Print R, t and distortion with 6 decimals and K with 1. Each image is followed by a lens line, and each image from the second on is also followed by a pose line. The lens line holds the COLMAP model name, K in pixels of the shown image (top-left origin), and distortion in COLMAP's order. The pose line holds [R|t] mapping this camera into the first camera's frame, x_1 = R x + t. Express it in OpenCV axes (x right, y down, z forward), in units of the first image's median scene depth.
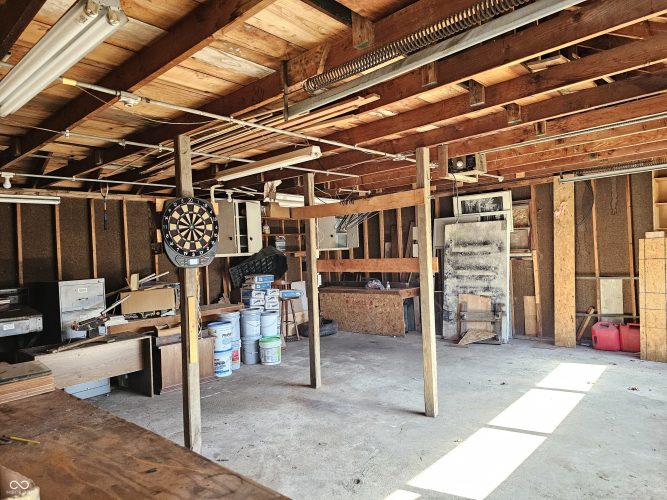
lens RADIAL K [[450.5, 0, 336.7], [0, 450.5, 251.1], [0, 0, 1]] dist [0.061707, -0.060836]
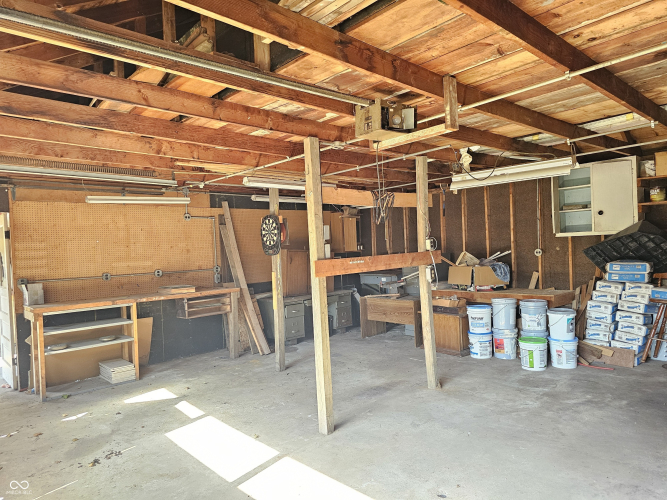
lens RADIAL K [[450.5, 0, 336.7], [0, 450.5, 251.1], [0, 0, 1]] dist [0.061707, -0.060836]
pose [[-0.096991, 0.065116, -0.993153, 1.043815], [0.052480, 0.996804, 0.060231, -0.053550], [0.993901, -0.046278, -0.100099, 1.079529]]
